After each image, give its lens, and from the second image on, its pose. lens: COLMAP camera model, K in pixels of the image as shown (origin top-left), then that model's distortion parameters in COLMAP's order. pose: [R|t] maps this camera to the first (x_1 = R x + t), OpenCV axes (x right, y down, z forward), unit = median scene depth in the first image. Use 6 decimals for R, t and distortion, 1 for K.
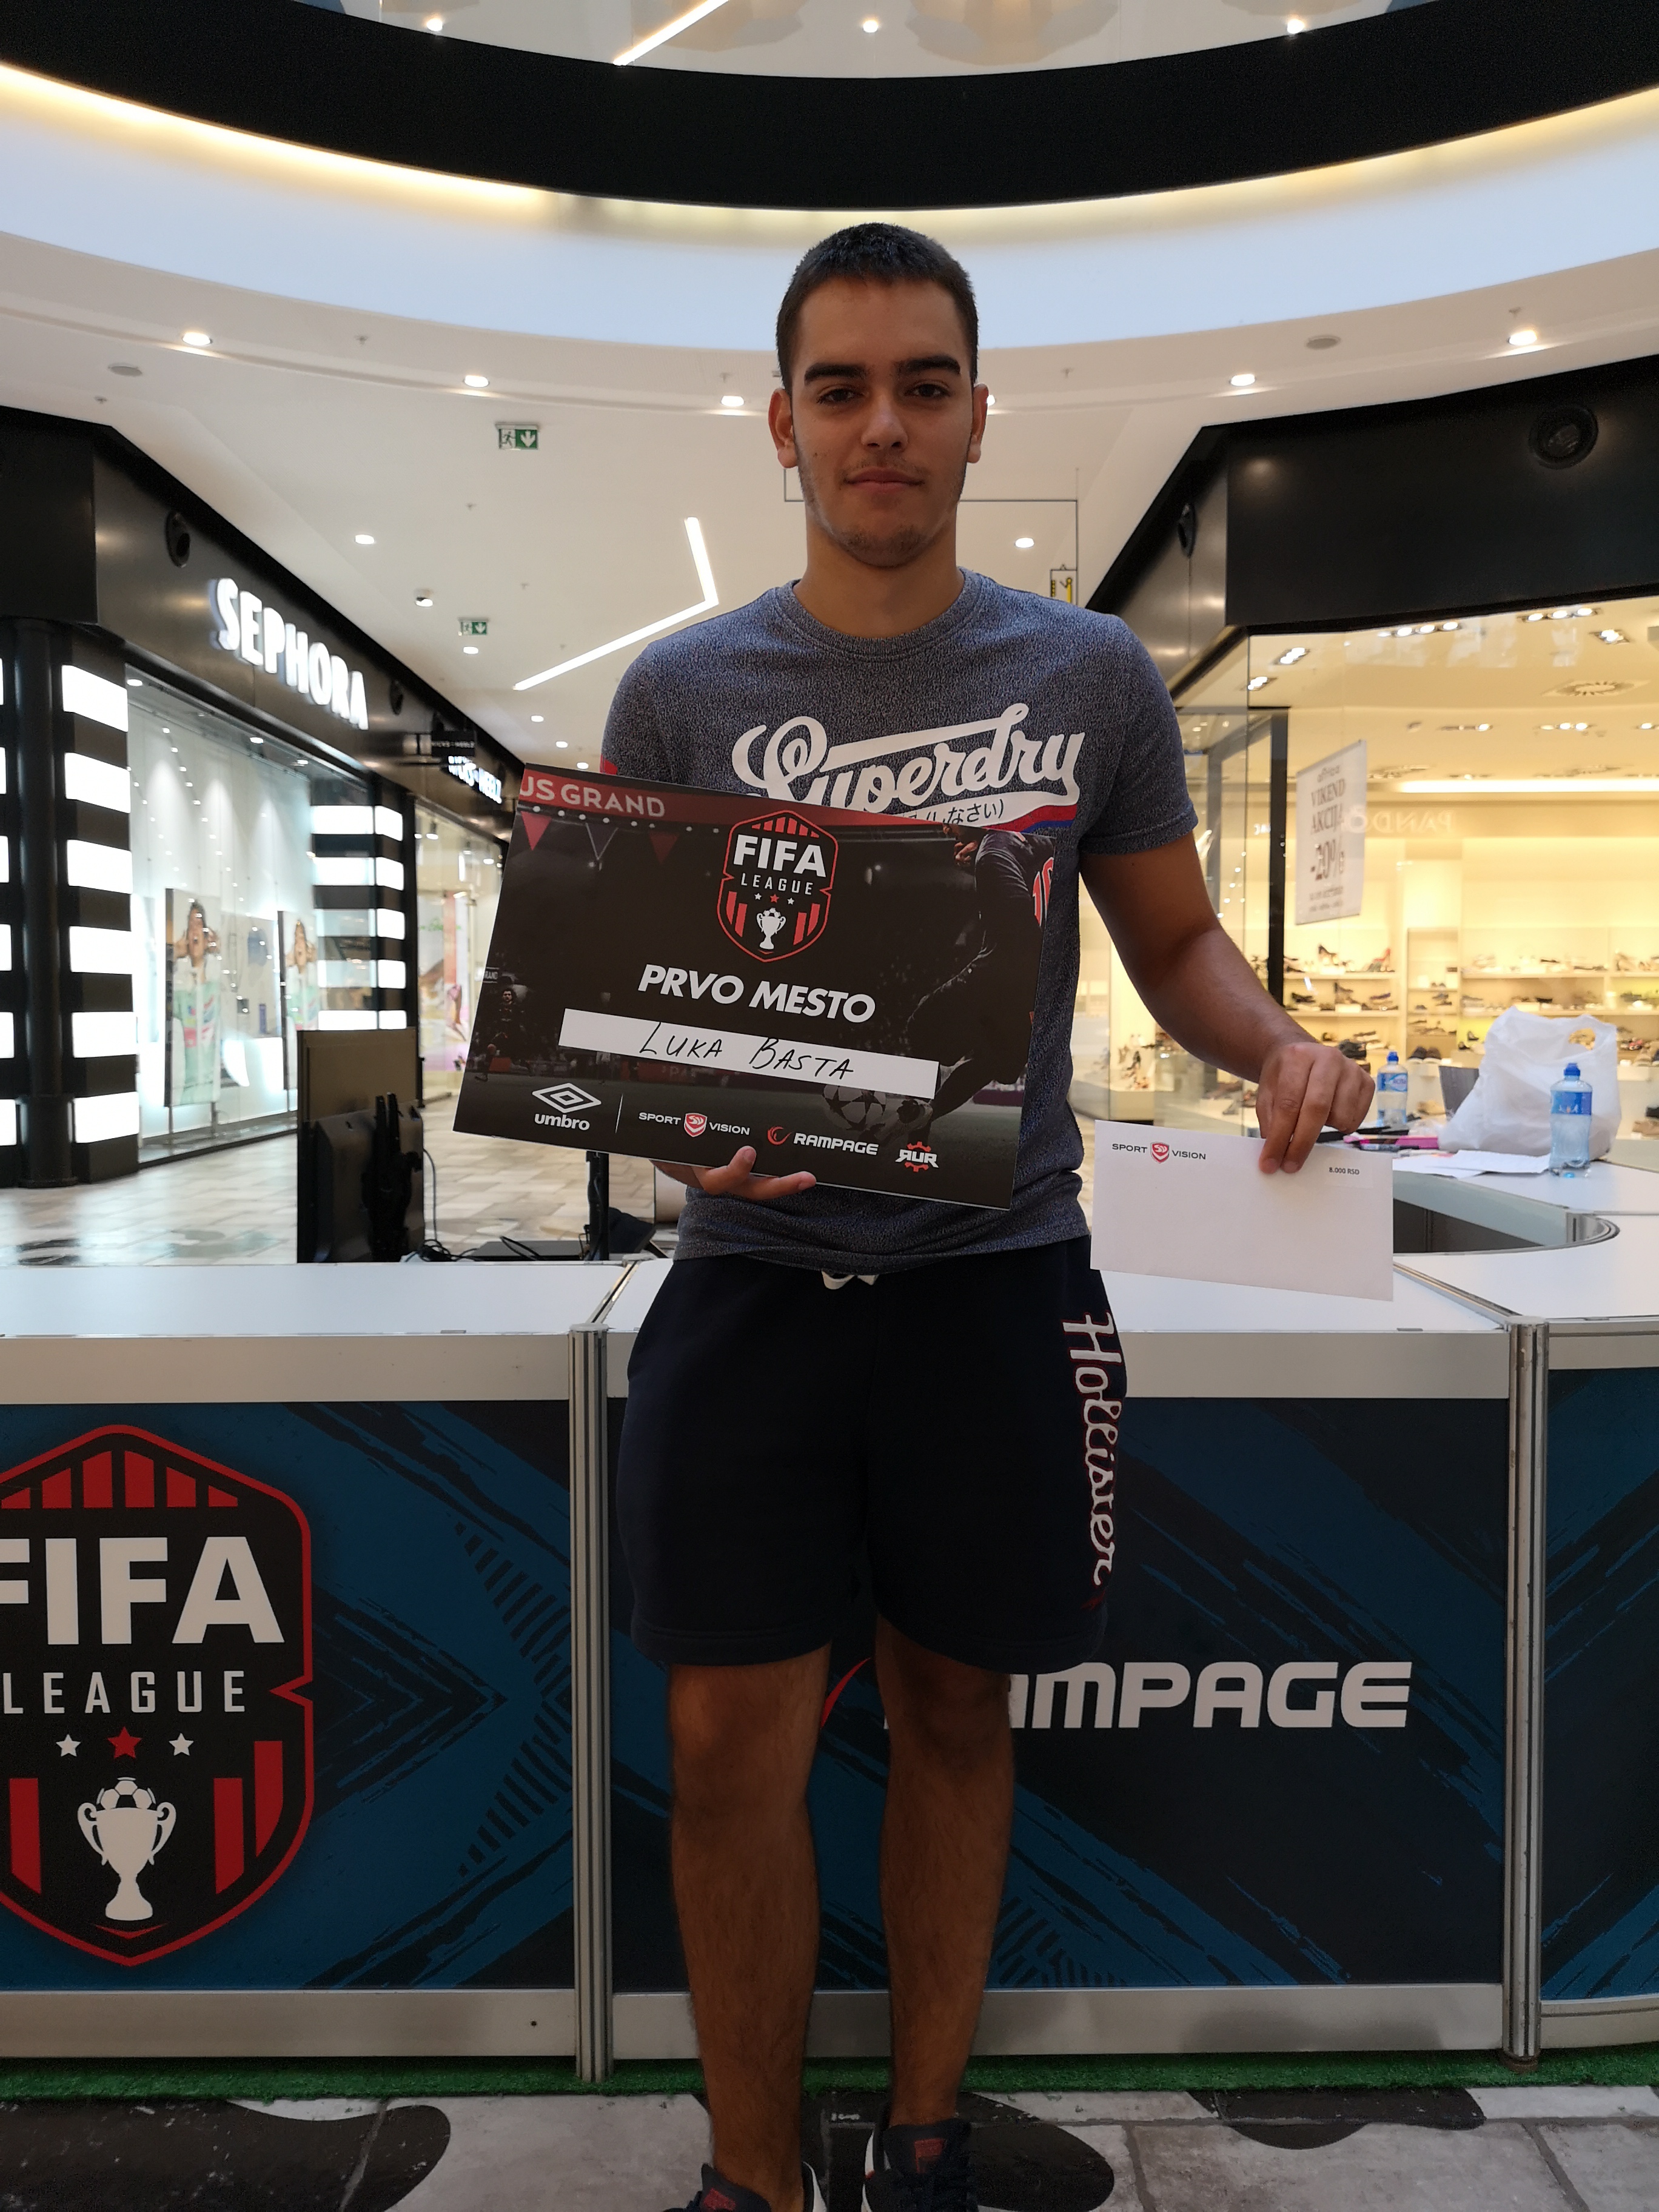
lens RADIAL K [[1722.1, 0, 836.7], [0, 1722.1, 1088.7], [0, 0, 1]] dist [0.046014, -0.049436]
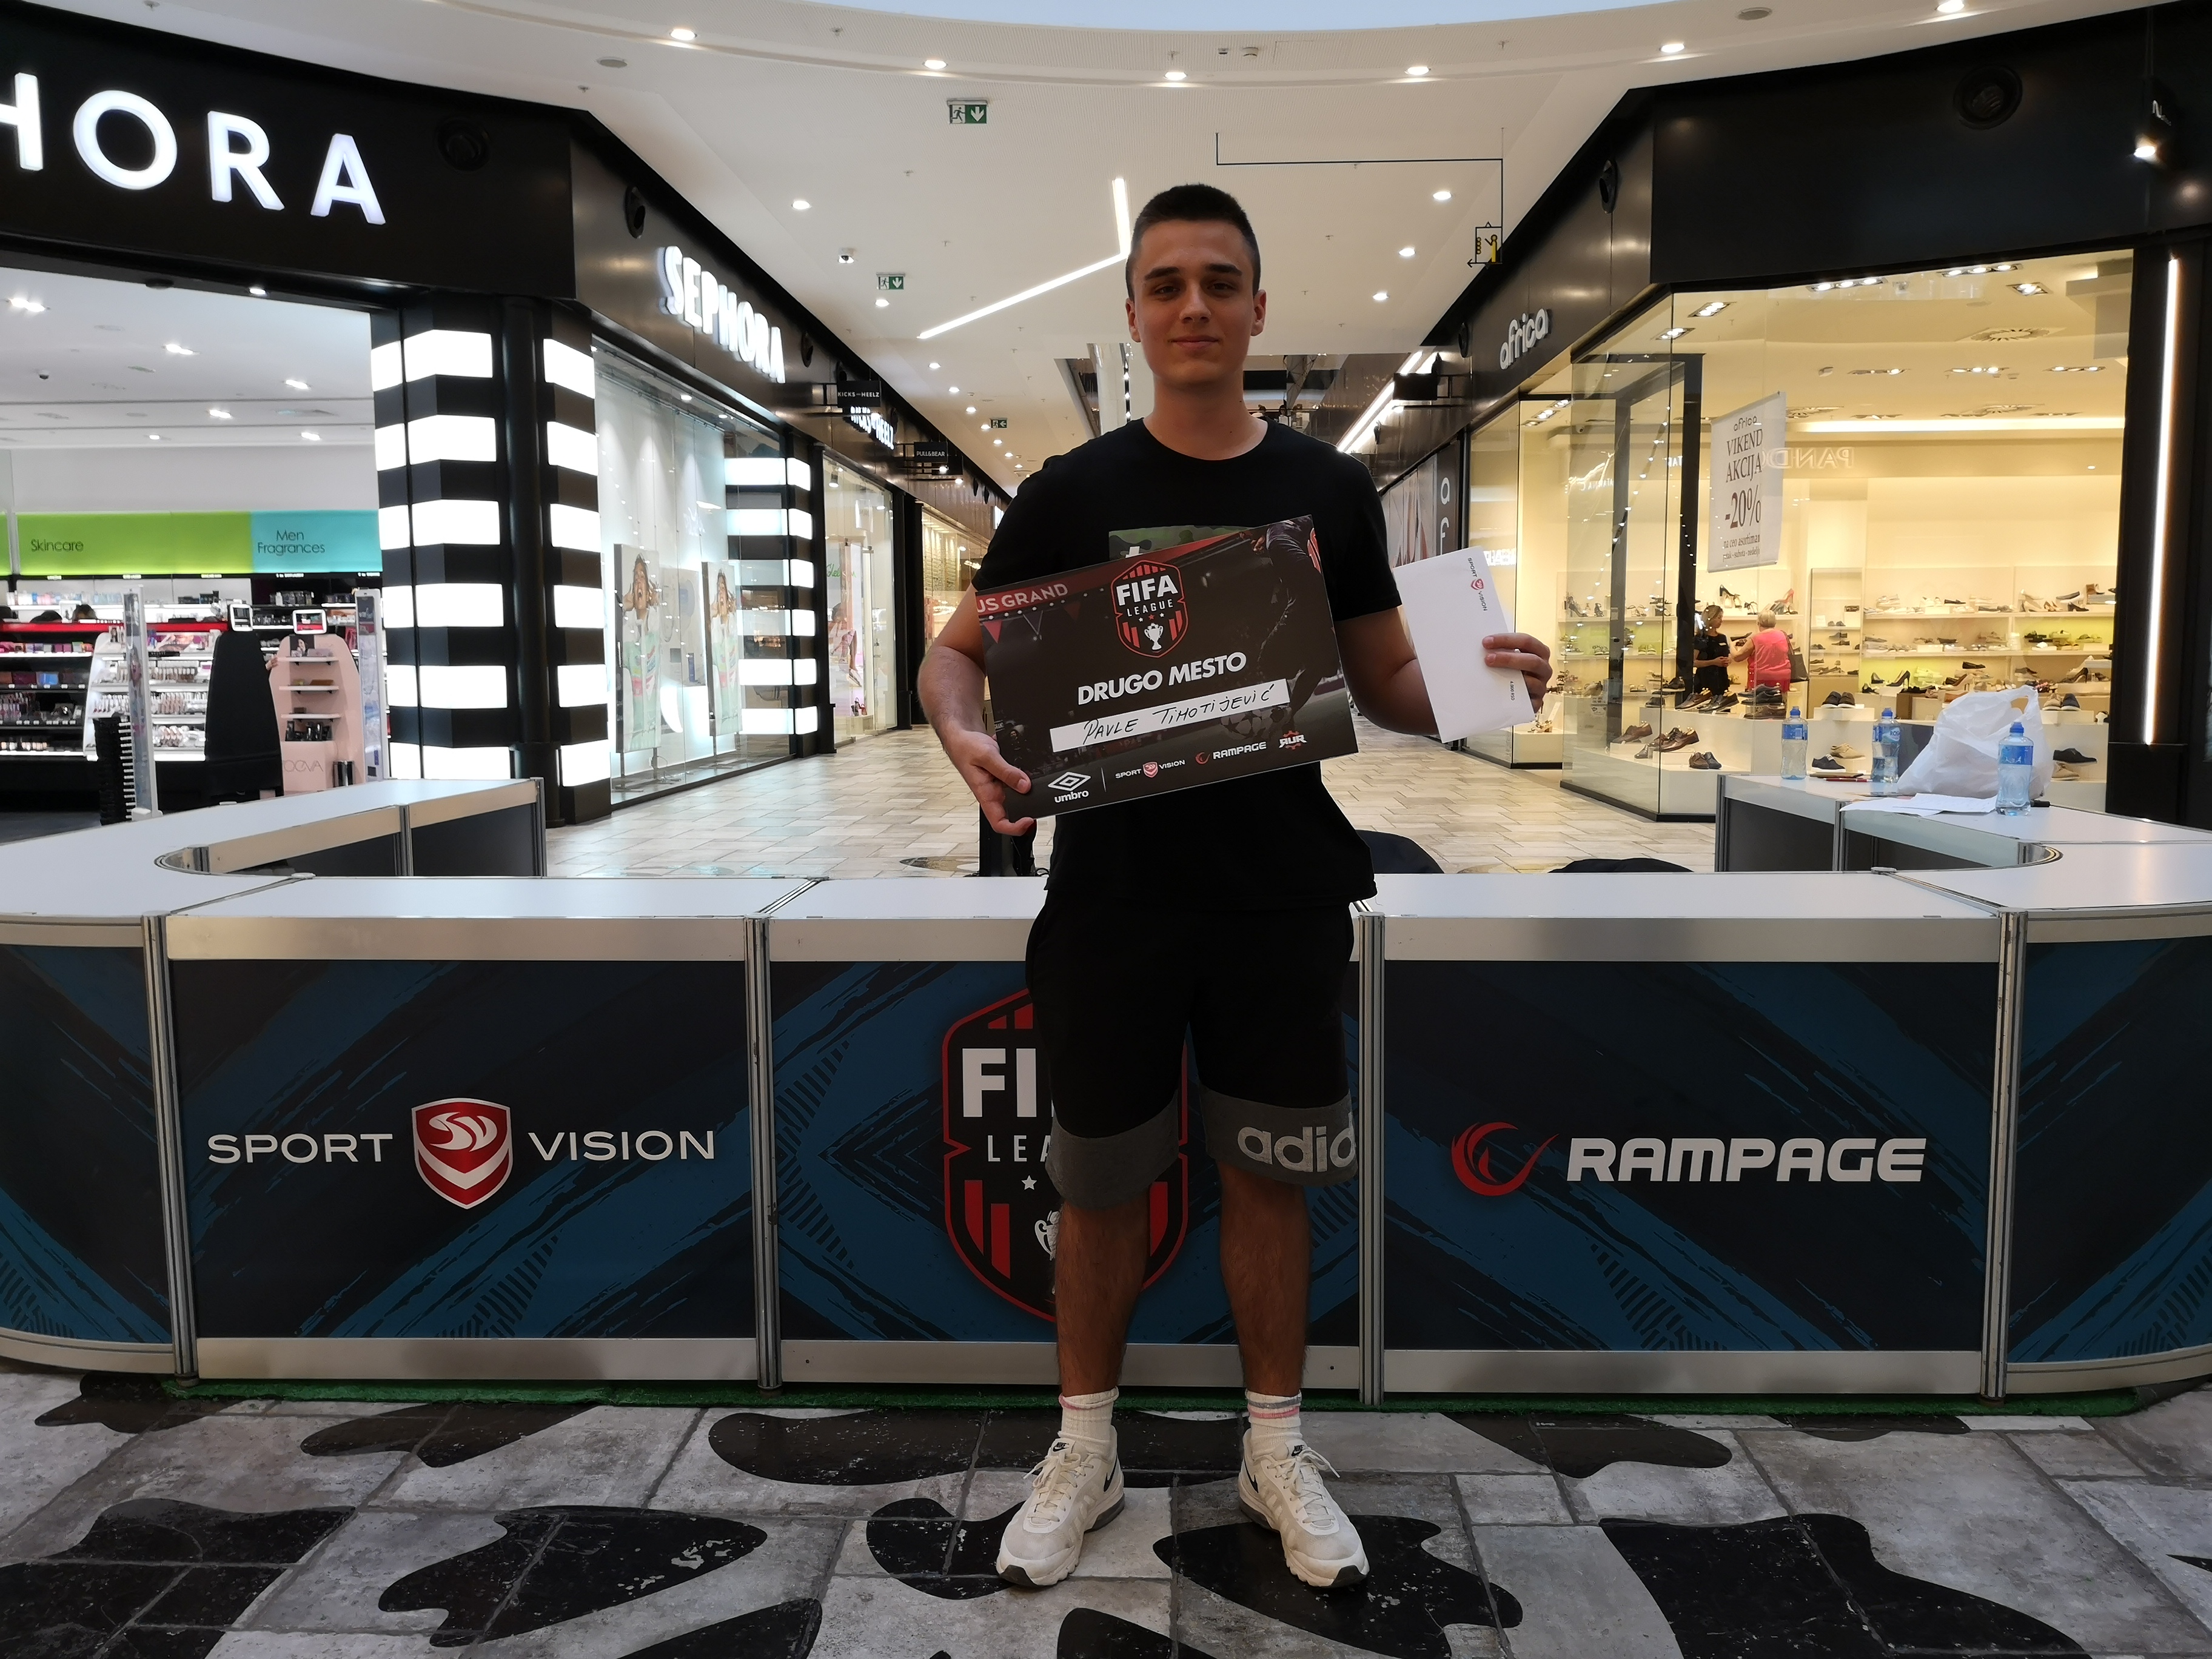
lens RADIAL K [[1778.9, 0, 1106.6], [0, 1778.9, 831.3], [0, 0, 1]] dist [0.005940, -0.016701]
pose [[0.998939, -0.000188, -0.046053, -0.047992], [0.002810, 0.998376, 0.056893, -0.003381], [0.045968, -0.056962, 0.997318, -0.086112]]
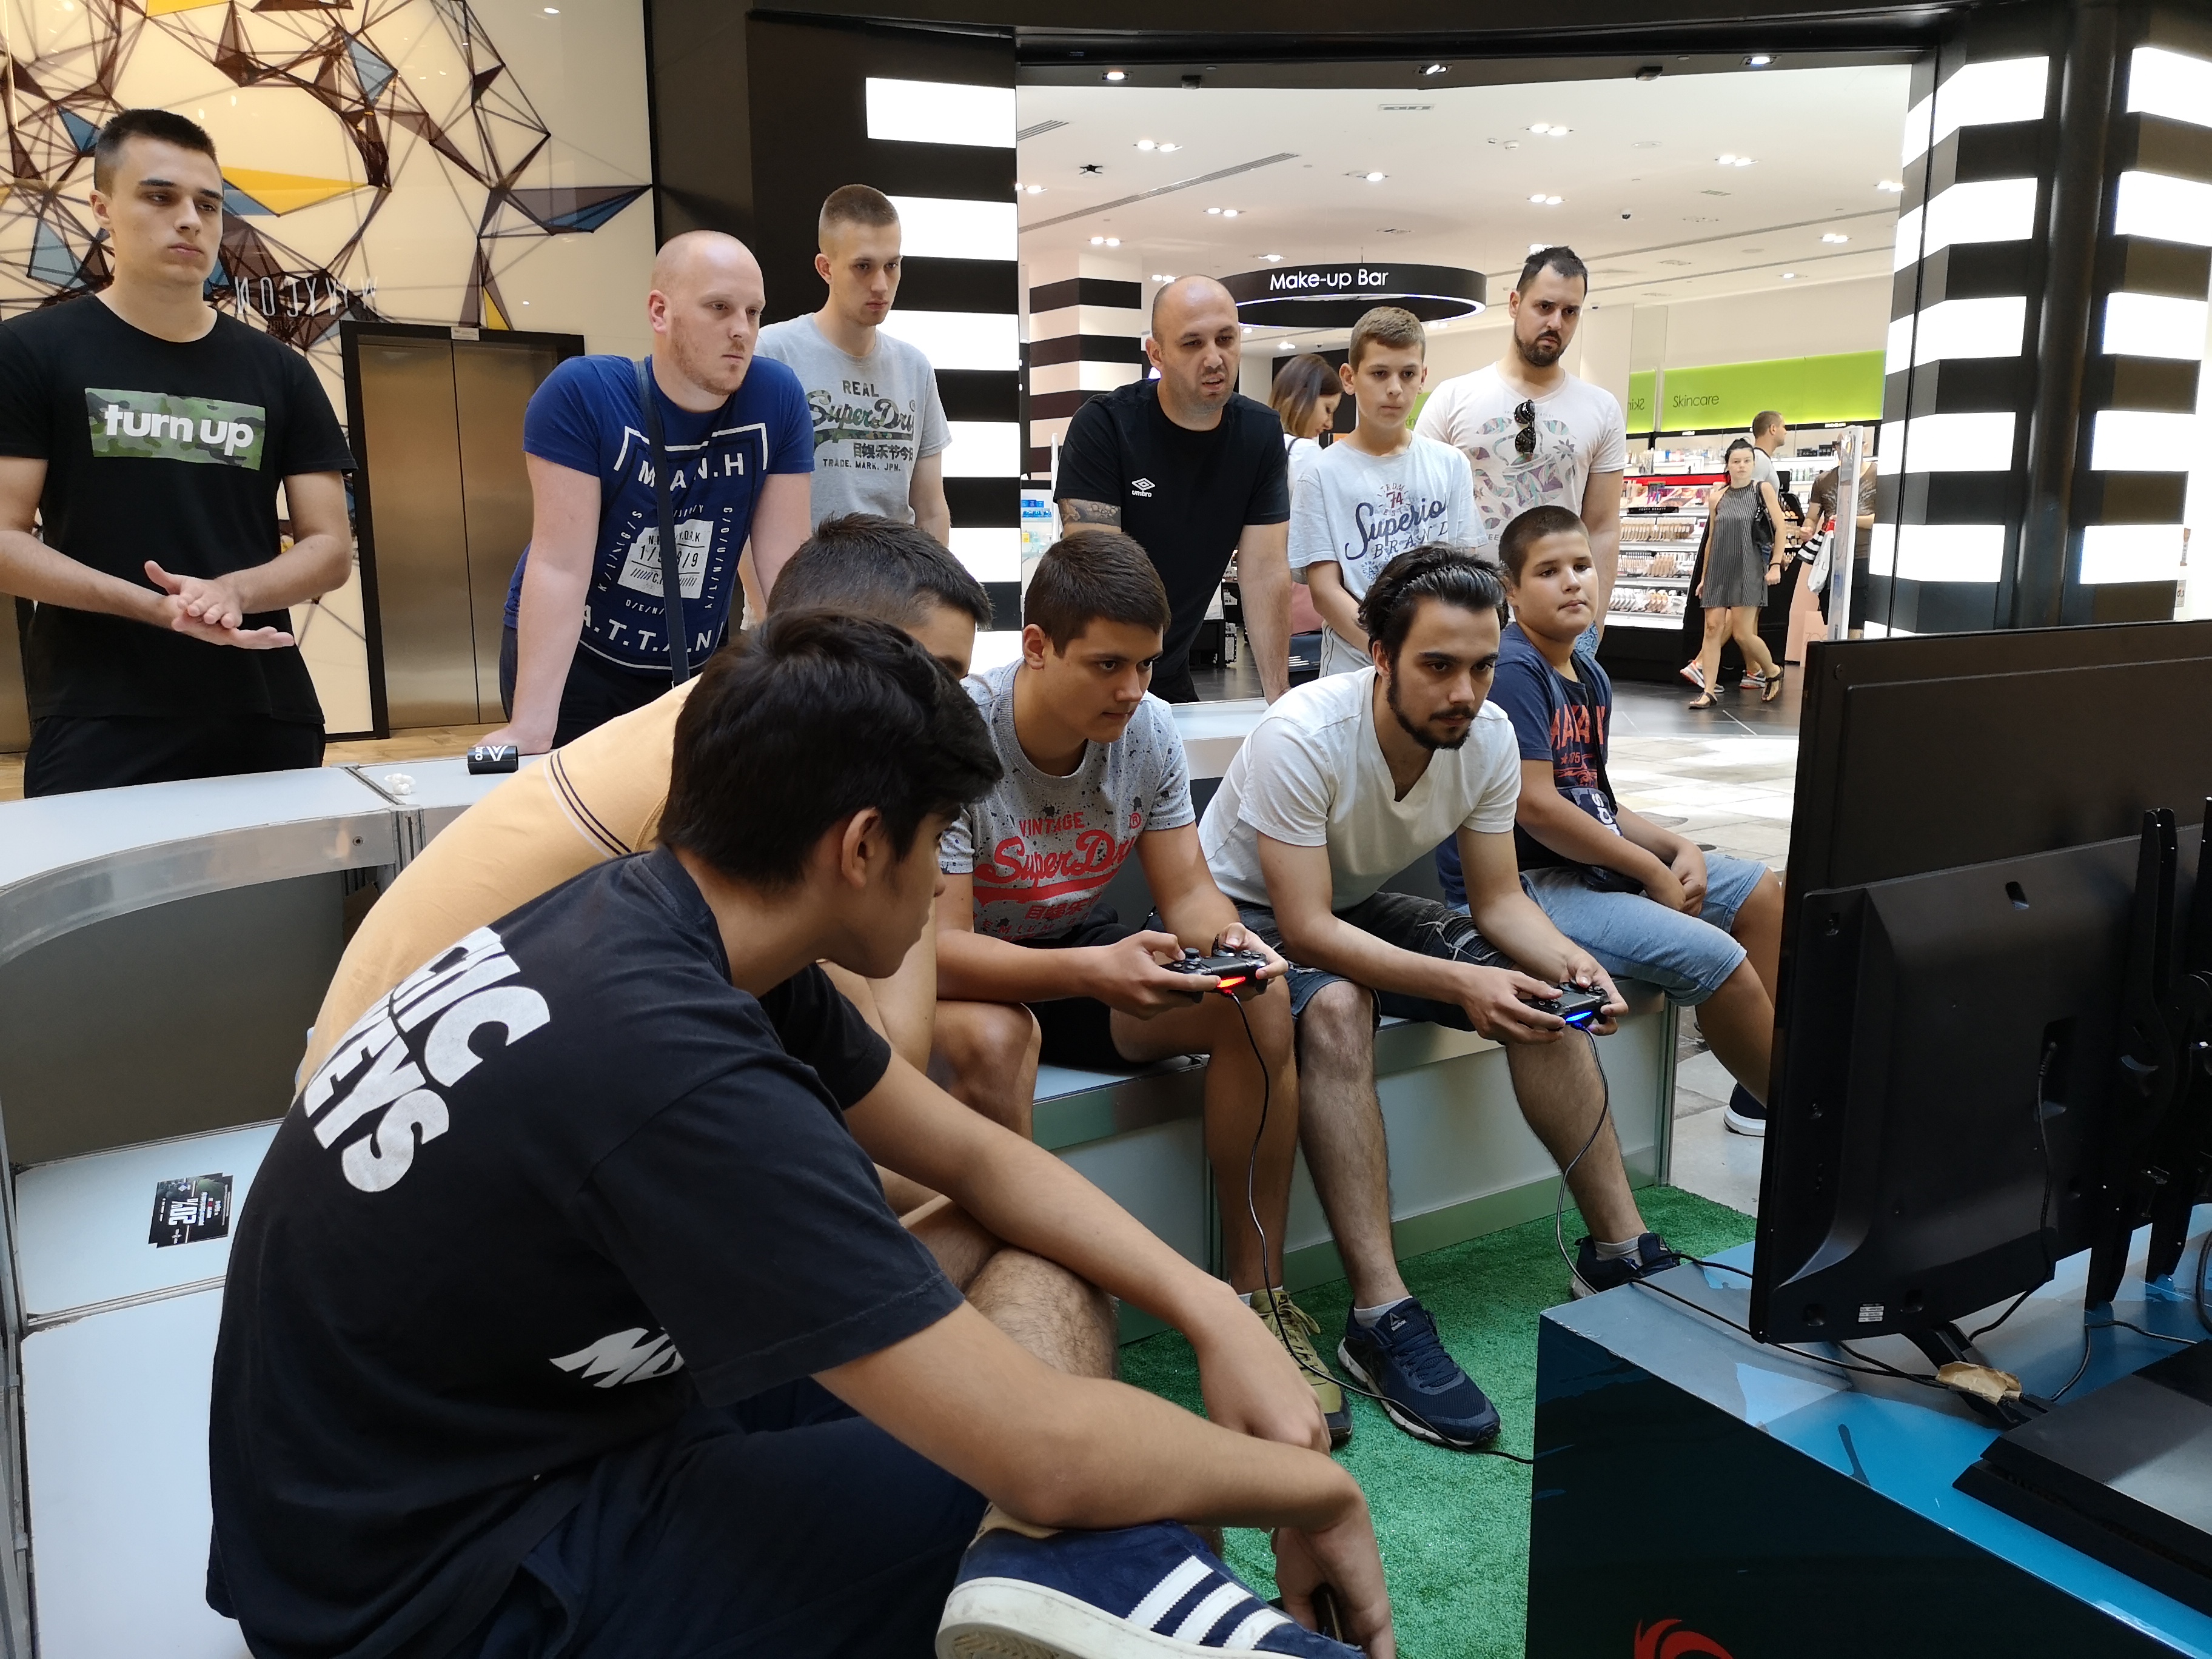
lens RADIAL K [[1700.3, 0, 1093.2], [0, 1700.3, 823.1], [0, 0, 1]] dist [0.048038, -0.032369]
pose [[0.537182, 0.149877, -0.830043, -0.023470], [-0.038192, 0.987399, 0.153573, -0.013674], [0.842601, -0.050796, 0.536137, 0.204857]]
